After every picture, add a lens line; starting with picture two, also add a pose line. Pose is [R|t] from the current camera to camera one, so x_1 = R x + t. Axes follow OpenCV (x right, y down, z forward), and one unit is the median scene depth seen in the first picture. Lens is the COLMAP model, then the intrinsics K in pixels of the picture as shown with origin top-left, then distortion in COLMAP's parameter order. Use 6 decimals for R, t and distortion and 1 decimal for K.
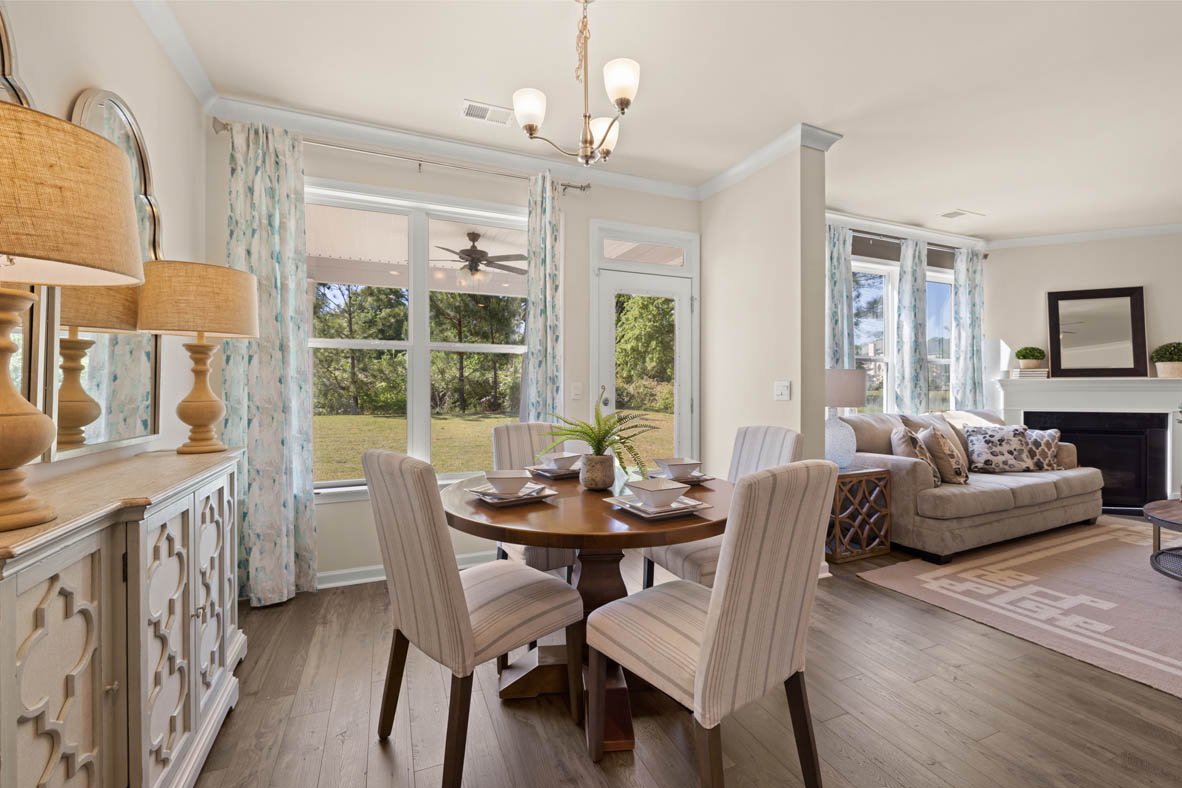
lens RADIAL K [[497.1, 0, 588.1], [0, 497.1, 389.5], [0, 0, 1]] dist [-0.001998, 0.000582]
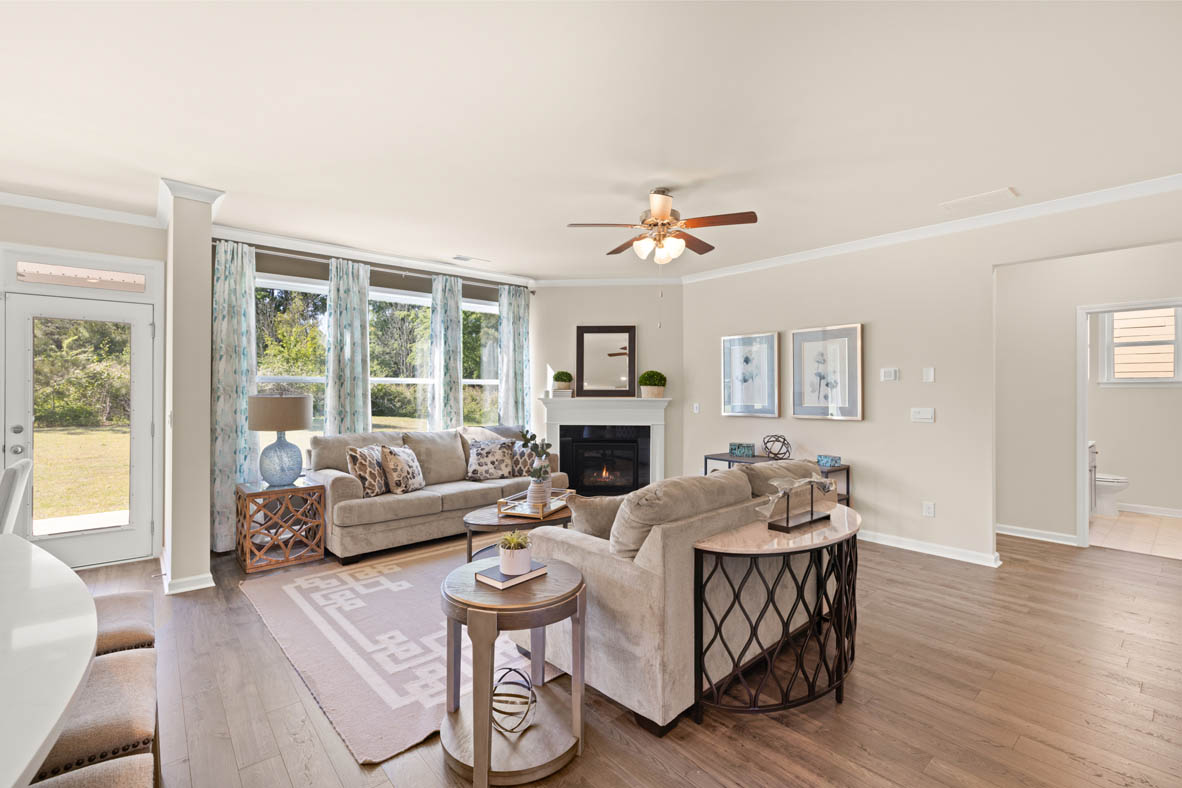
lens RADIAL K [[529.0, 0, 588.4], [0, 529.0, 388.9], [0, 0, 1]] dist [-0.000702, -0.000106]
pose [[0.953653, 0.004577, 0.300872, 0.670804], [-0.003909, 0.999988, -0.002824, -0.046912], [-0.300882, 0.001518, 0.953660, -0.274712]]
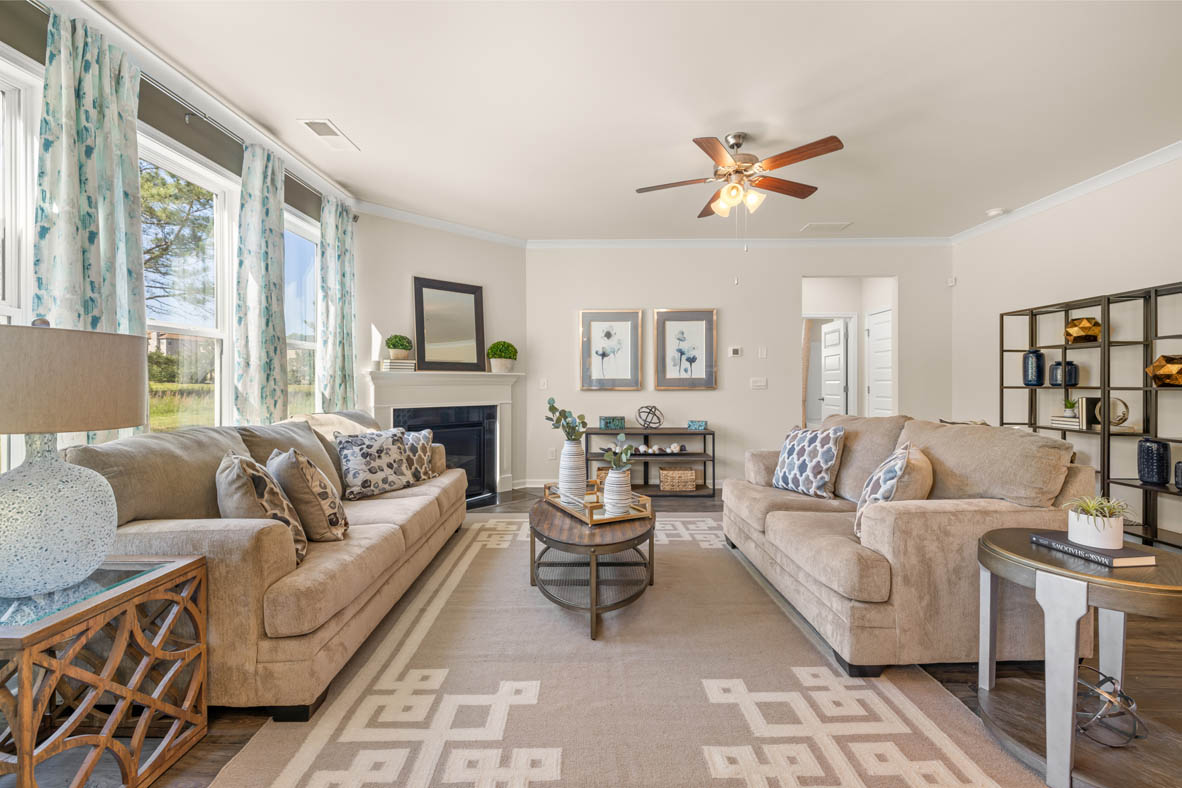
lens RADIAL K [[497.1, 0, 591.1], [0, 497.1, 384.8], [0, 0, 1]] dist [-0.001998, 0.000582]
pose [[0.410519, -0.003219, 0.911846, 0.270895], [-0.000303, 0.999993, 0.003667, -0.001286], [-0.911852, -0.001782, 0.410516, 0.391543]]
